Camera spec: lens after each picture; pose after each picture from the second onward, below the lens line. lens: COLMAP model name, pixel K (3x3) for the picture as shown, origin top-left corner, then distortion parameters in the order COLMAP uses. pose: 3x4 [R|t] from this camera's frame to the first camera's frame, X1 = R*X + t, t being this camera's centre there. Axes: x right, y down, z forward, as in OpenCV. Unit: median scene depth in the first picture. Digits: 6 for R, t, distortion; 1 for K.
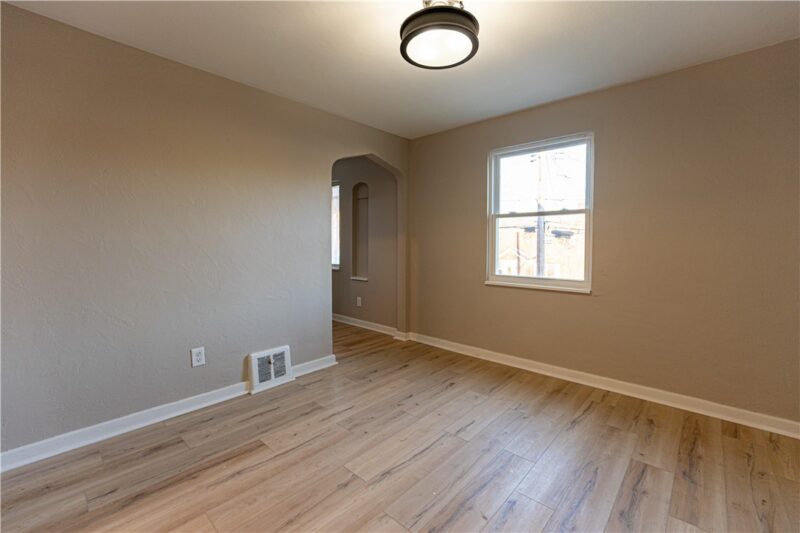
lens RADIAL K [[329.4, 0, 400.5], [0, 329.4, 253.4], [0, 0, 1]] dist [-0.000372, -0.000094]
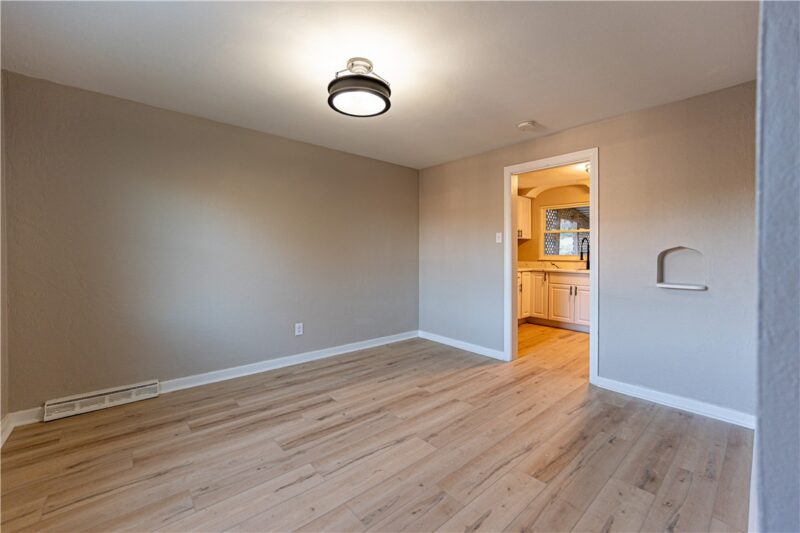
lens RADIAL K [[311.7, 0, 397.1], [0, 311.7, 257.1], [0, 0, 1]] dist [0.000538, 0.000005]
pose [[-0.993514, -0.004548, 0.113622, -0.144550], [0.000689, 0.998941, 0.046011, -0.052718], [-0.113710, 0.045790, -0.992458, 1.917533]]
